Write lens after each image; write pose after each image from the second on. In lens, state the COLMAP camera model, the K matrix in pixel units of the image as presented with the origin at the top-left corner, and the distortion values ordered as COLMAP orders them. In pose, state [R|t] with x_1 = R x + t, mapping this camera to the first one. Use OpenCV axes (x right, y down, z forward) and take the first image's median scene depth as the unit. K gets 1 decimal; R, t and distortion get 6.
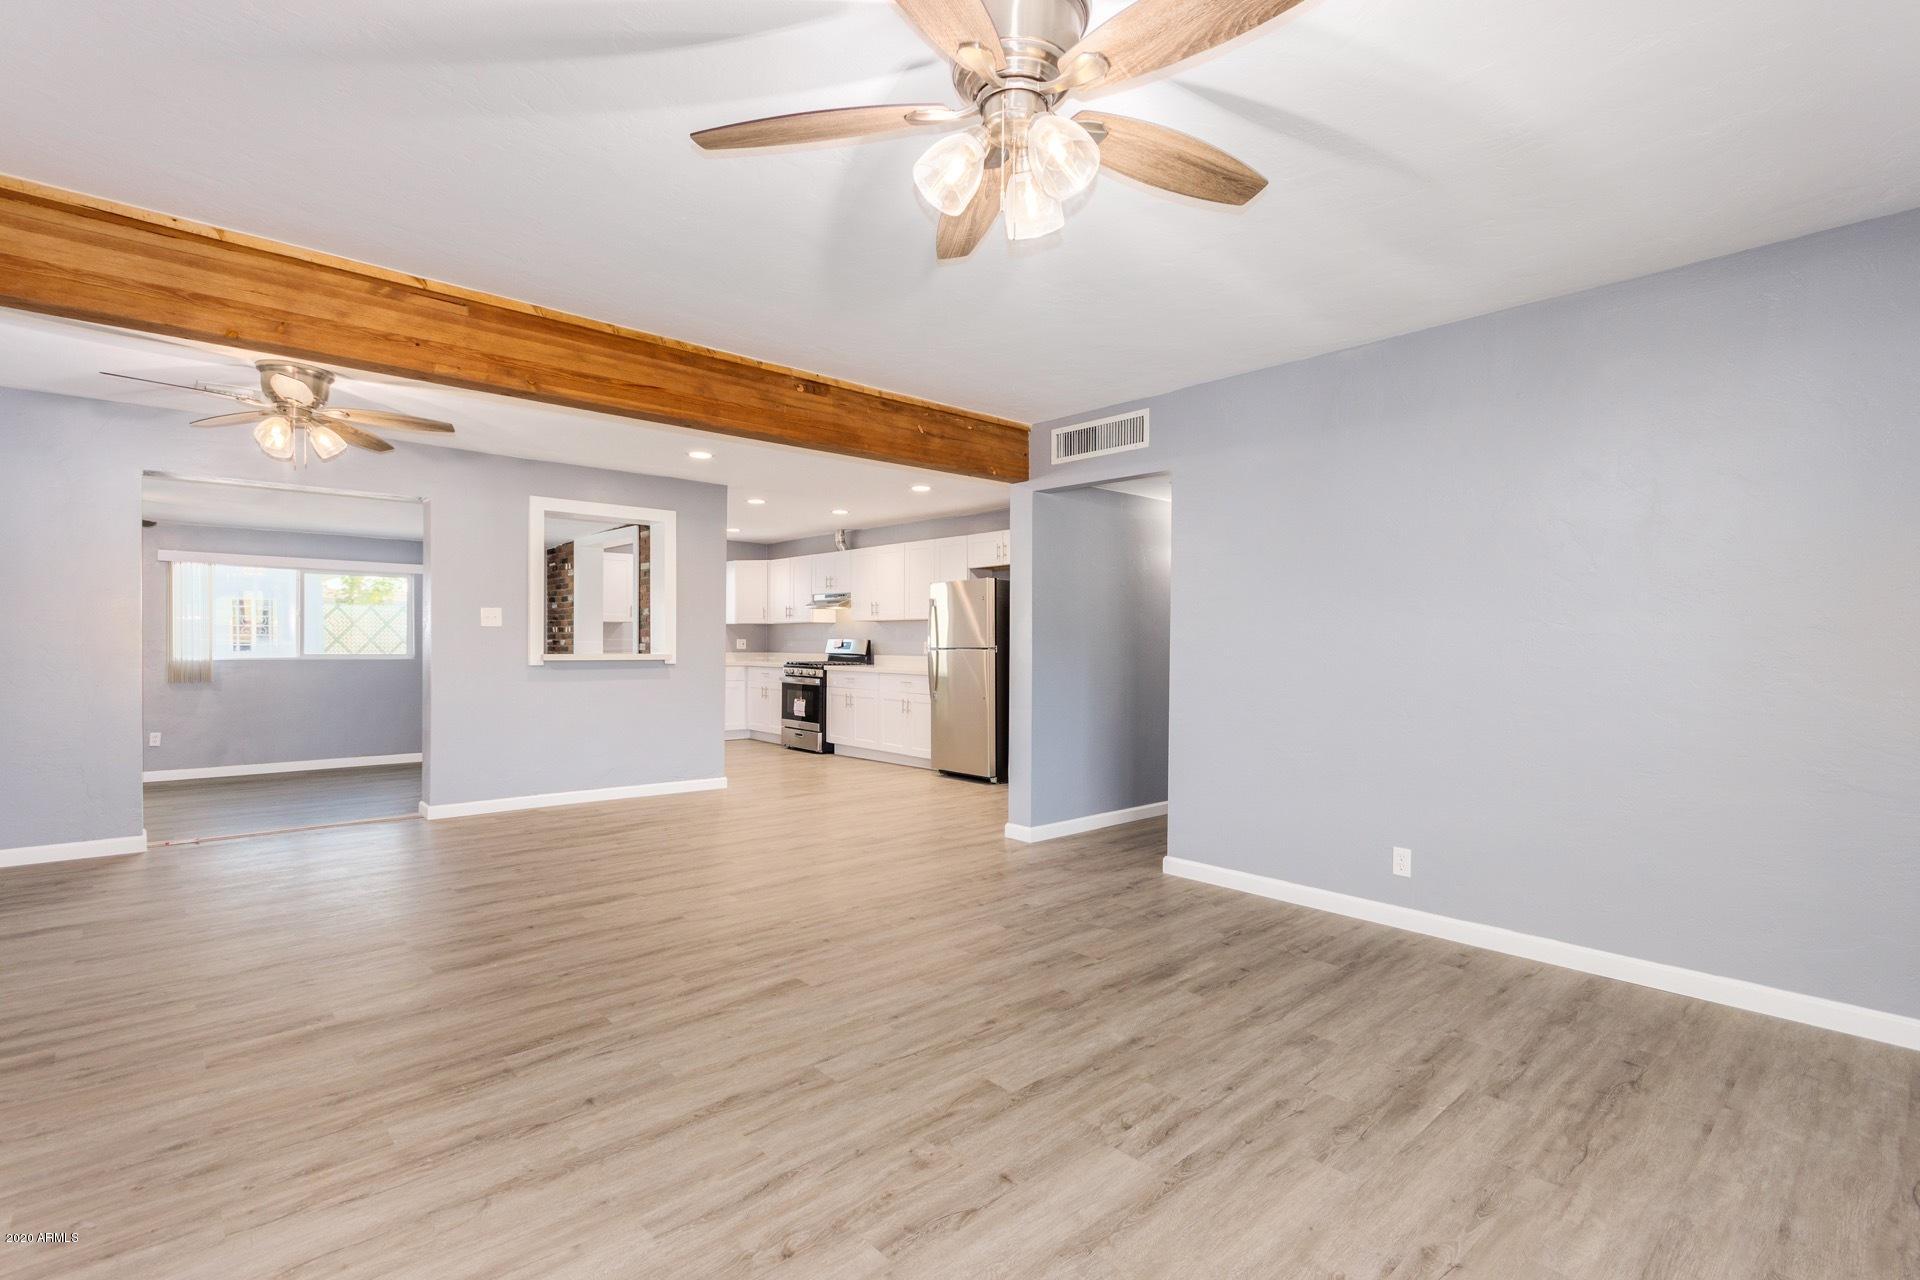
lens RADIAL K [[900.2, 0, 953.7], [0, 900.2, 650.6], [0, 0, 1]] dist [0.004522, 0.002214]
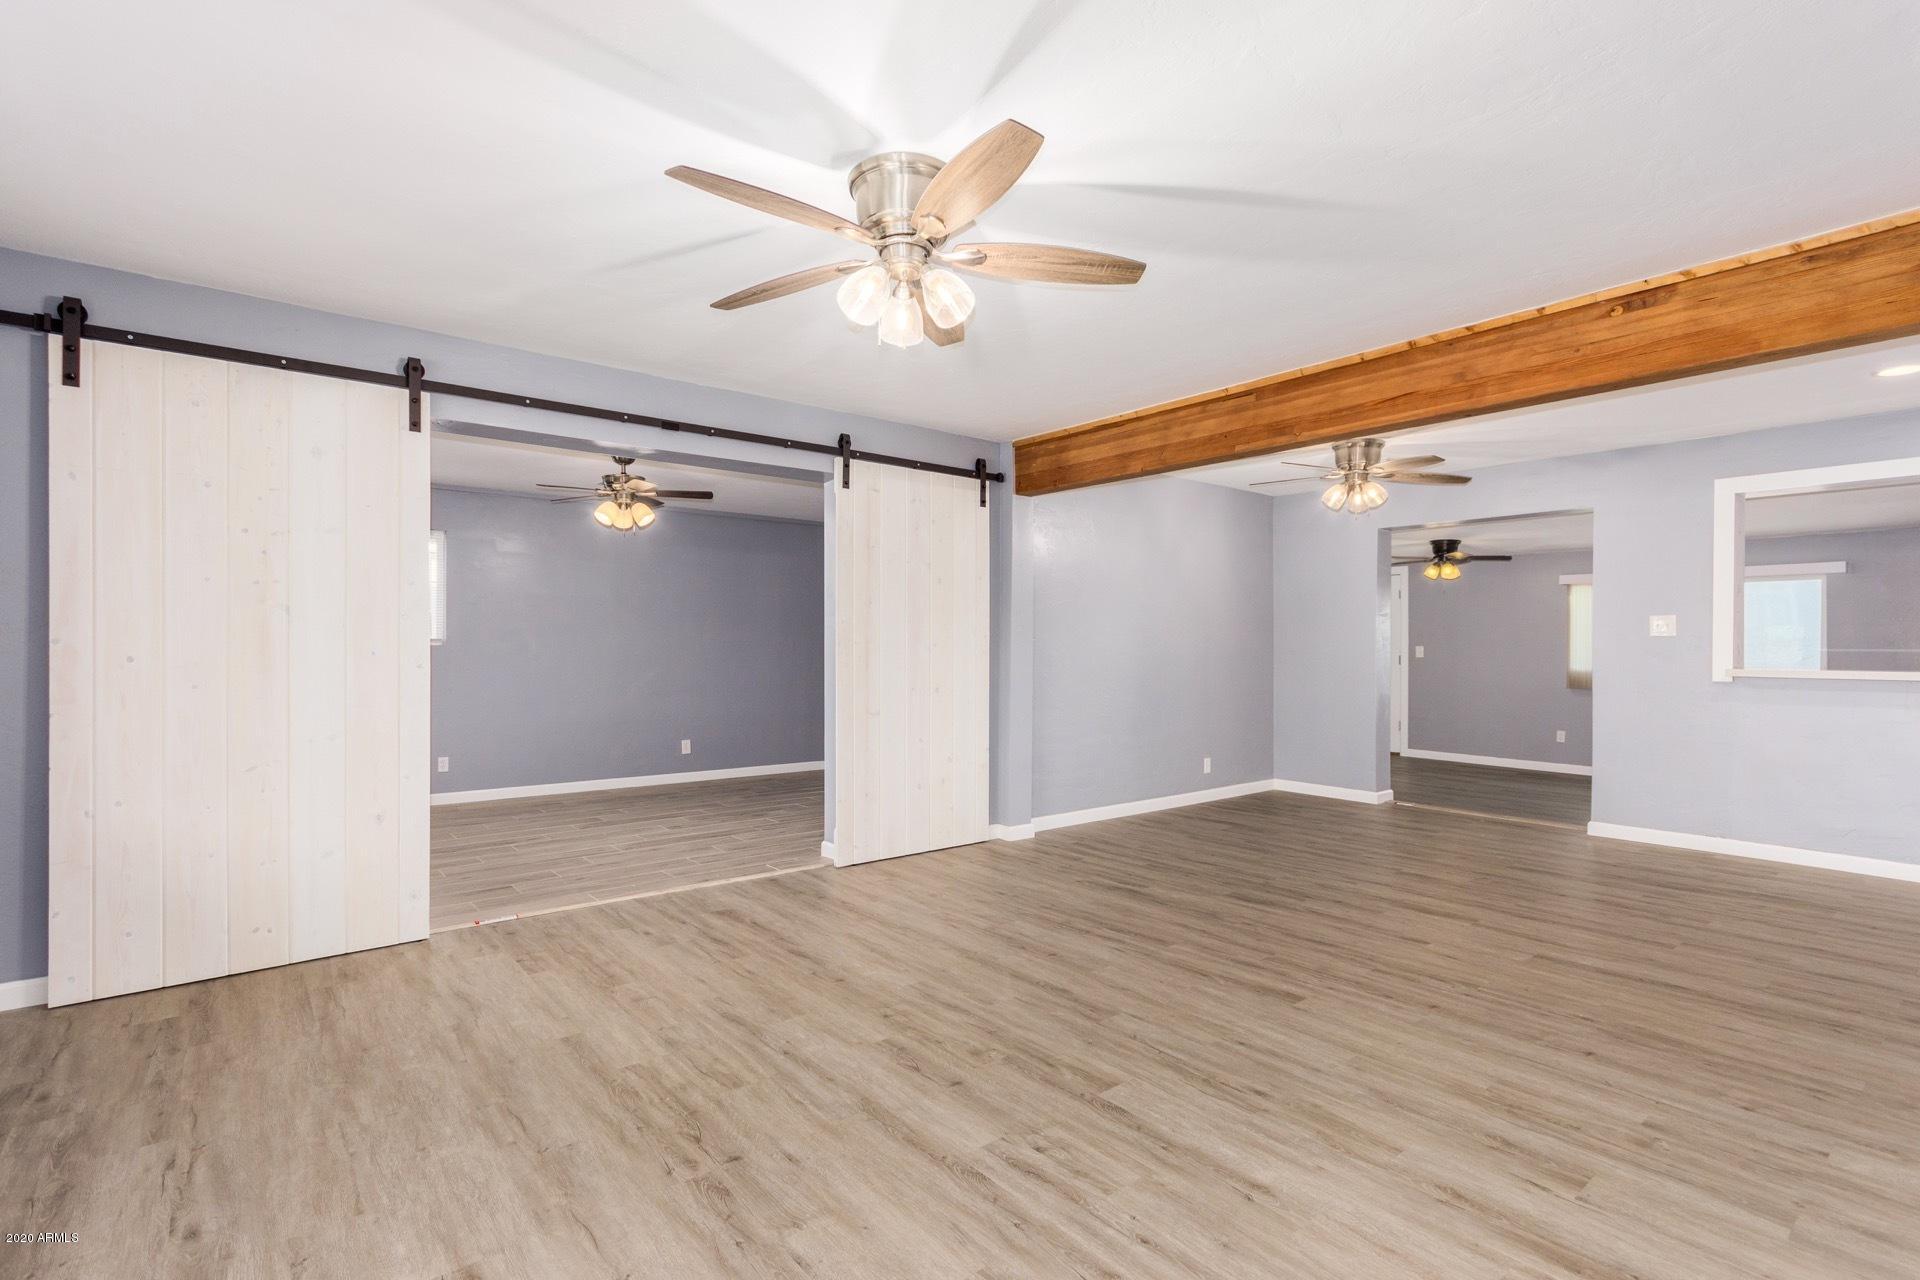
lens RADIAL K [[900.2, 0, 948.3], [0, 900.2, 650.2], [0, 0, 1]] dist [0.004522, 0.002214]
pose [[-0.057916, -0.003089, -0.998317, 0.695716], [-0.014273, 0.999896, -0.002266, -0.001777], [0.998219, 0.014118, -0.057954, 0.568583]]
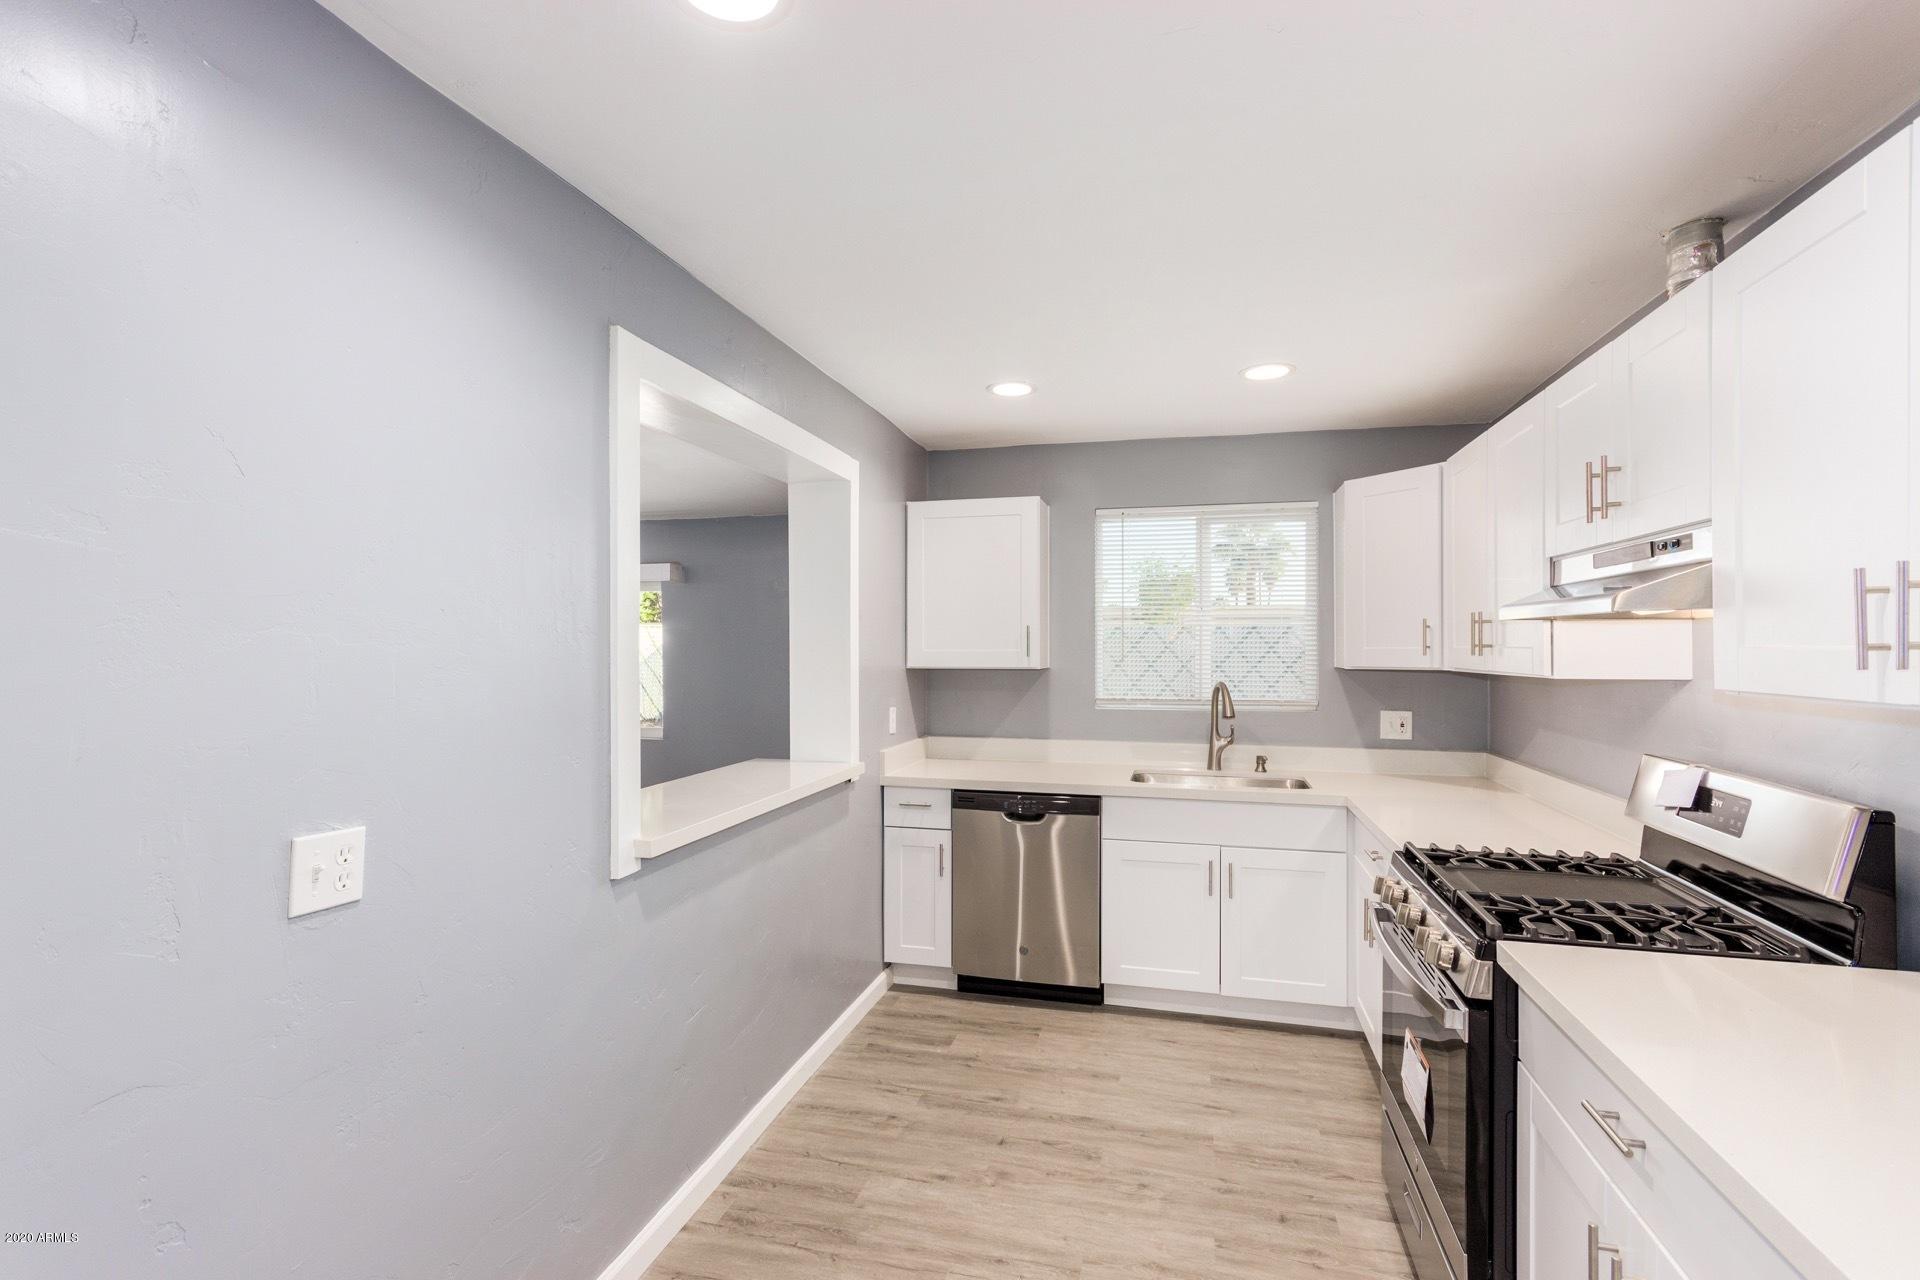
lens RADIAL K [[900.2, 0, 946.7], [0, 900.2, 651.9], [0, 0, 1]] dist [0.004522, 0.002214]
pose [[0.554541, -0.002590, -0.832152, -0.137741], [-0.002787, 0.999984, -0.004969, -0.100820], [0.832152, 0.005075, 0.554525, 2.038827]]
